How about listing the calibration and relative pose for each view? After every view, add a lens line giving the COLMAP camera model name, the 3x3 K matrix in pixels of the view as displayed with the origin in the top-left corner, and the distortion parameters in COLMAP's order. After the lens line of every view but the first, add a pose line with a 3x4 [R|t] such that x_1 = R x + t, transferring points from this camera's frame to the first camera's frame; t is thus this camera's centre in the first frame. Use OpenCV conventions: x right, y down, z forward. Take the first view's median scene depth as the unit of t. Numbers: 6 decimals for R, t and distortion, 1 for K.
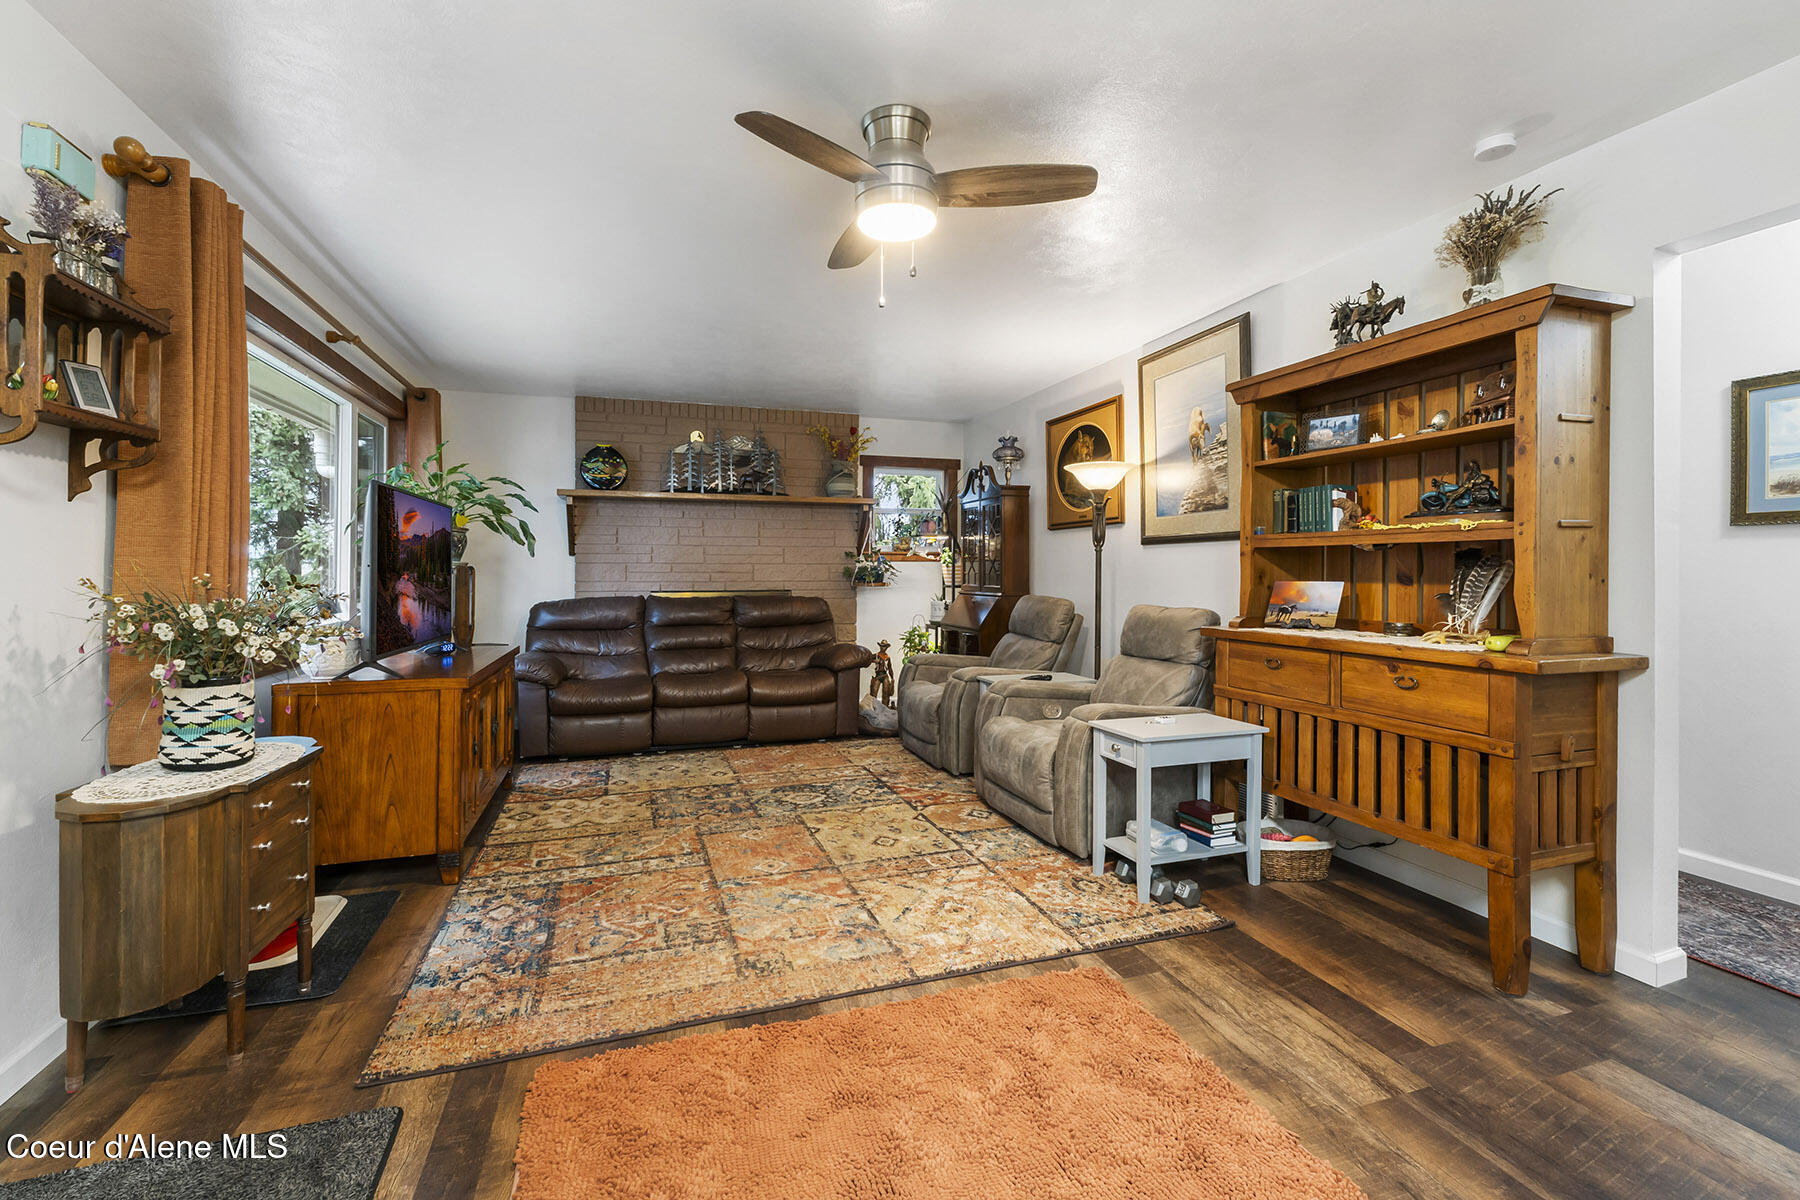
lens RADIAL K [[785.6, 0, 904.1], [0, 785.6, 584.5], [0, 0, 1]] dist [0.000348, 0.000292]
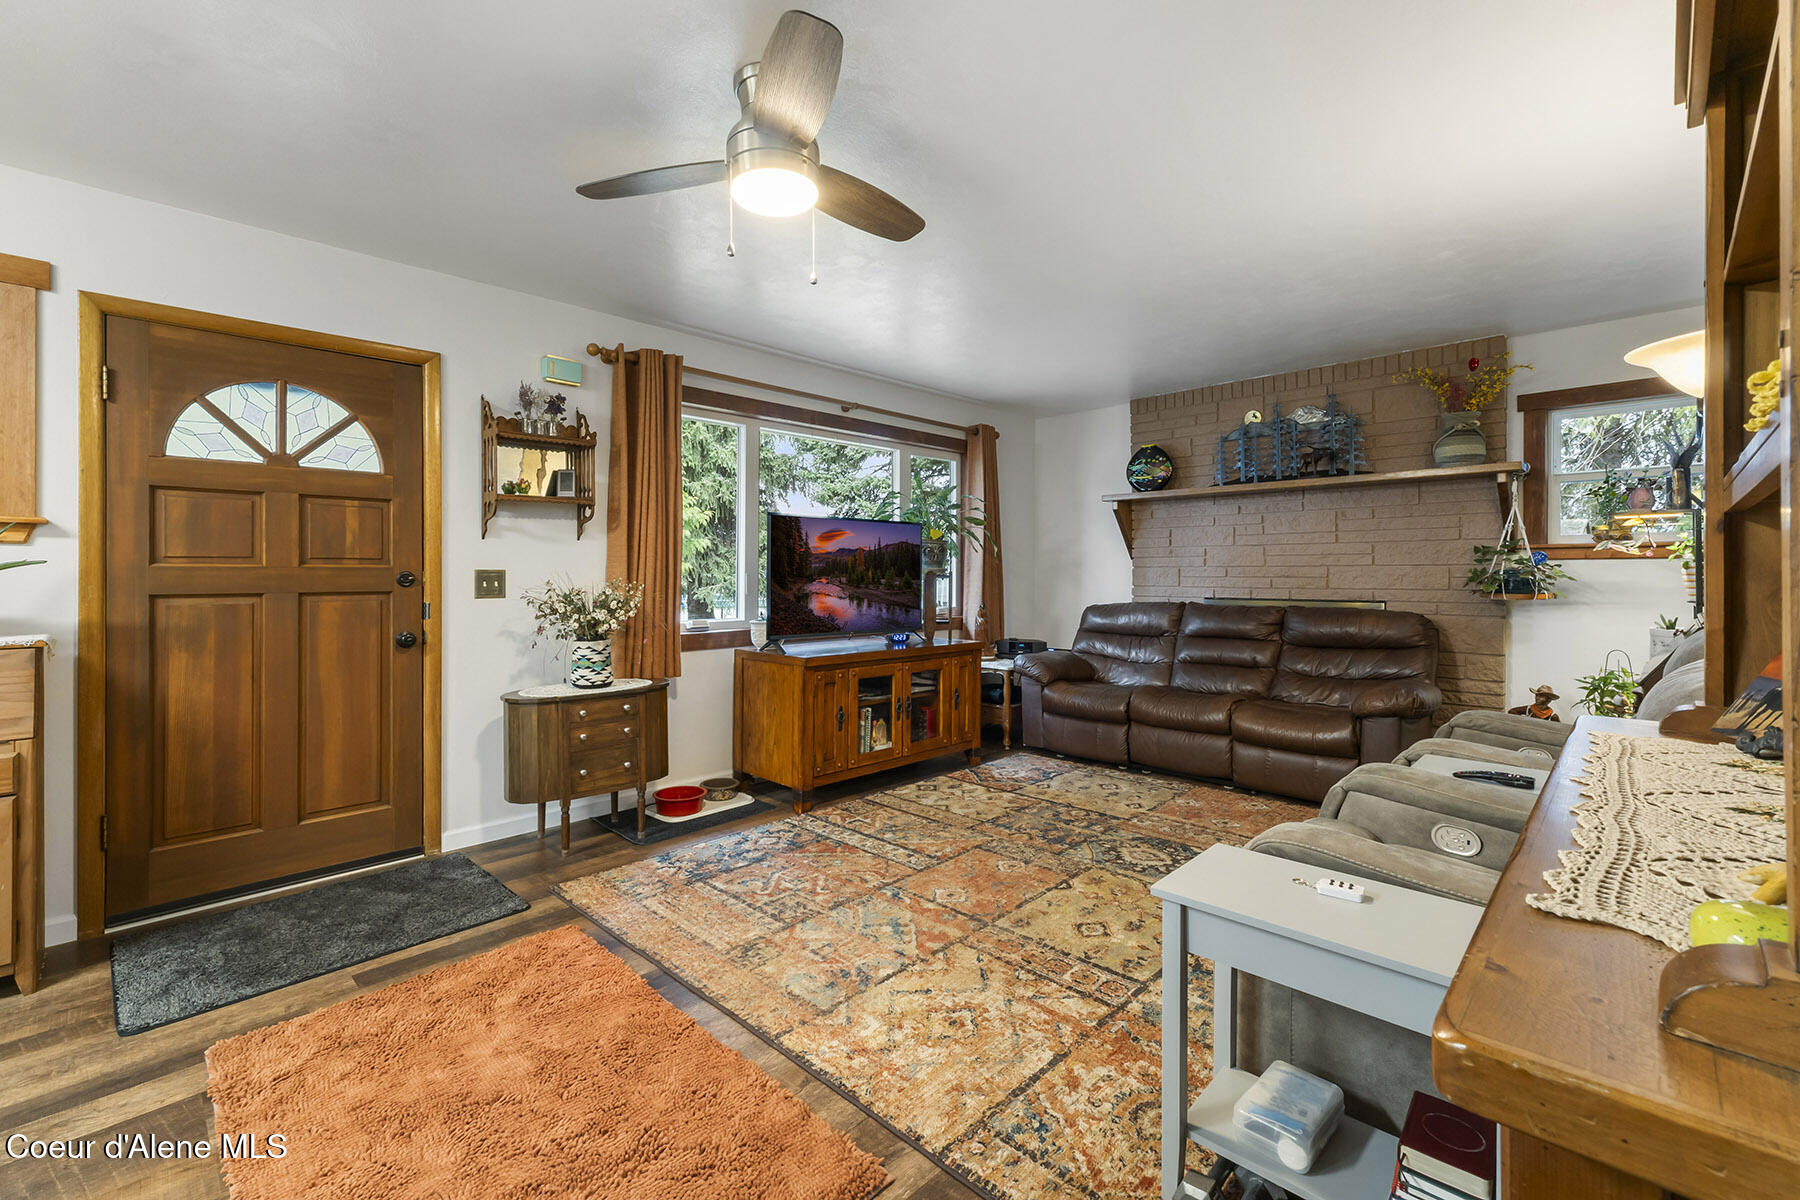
lens RADIAL K [[785.6, 0, 896.5], [0, 785.6, 581.2], [0, 0, 1]] dist [0.000348, 0.000292]
pose [[0.432988, 0.007879, -0.901365, 0.601369], [-0.014419, 0.999894, 0.001814, -0.011823], [0.901285, 0.012211, 0.433055, 0.509191]]
